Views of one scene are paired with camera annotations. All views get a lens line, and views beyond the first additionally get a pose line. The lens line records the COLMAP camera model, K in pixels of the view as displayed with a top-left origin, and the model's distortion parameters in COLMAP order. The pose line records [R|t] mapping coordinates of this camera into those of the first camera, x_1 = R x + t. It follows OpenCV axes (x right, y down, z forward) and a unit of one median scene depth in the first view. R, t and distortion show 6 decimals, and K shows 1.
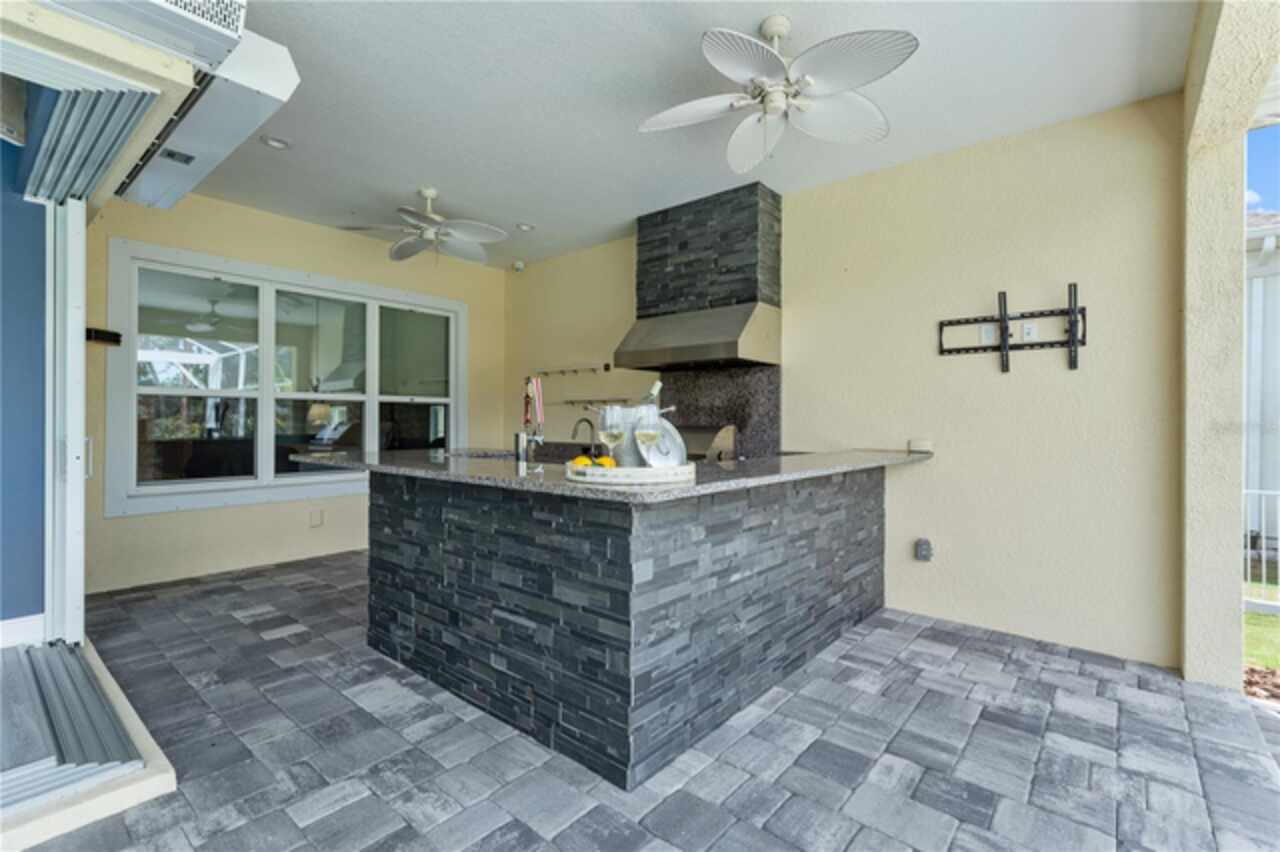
lens RADIAL K [[578.7, 0, 639.5], [0, 578.7, 424.6], [0, 0, 1]] dist [0.000820, 0.000026]
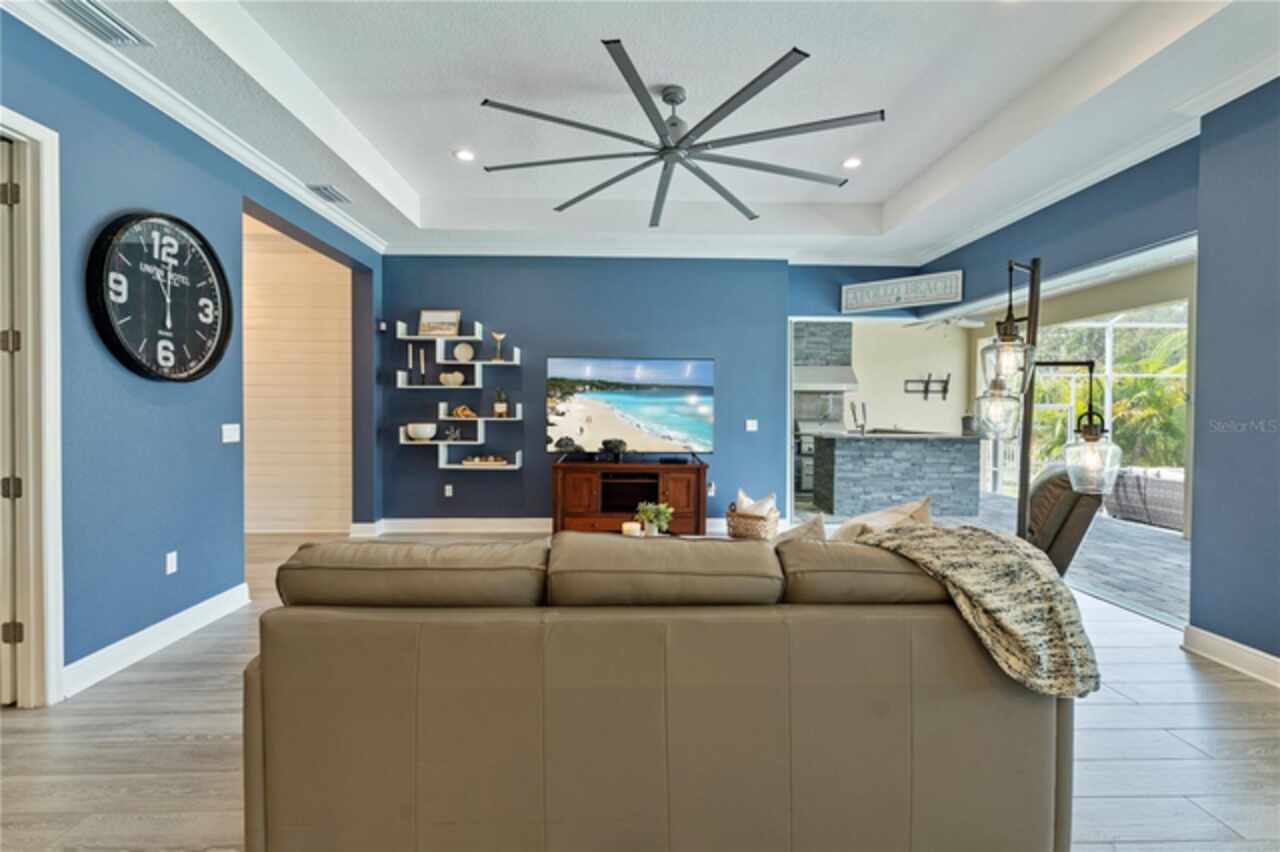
lens RADIAL K [[578.7, 0, 638.8], [0, 578.7, 421.7], [0, 0, 1]] dist [0.000820, 0.000026]
pose [[0.743673, -0.013665, 0.668403, -2.388326], [0.005932, 0.999887, 0.013841, -0.032474], [-0.668517, -0.006328, 0.743670, -0.185124]]
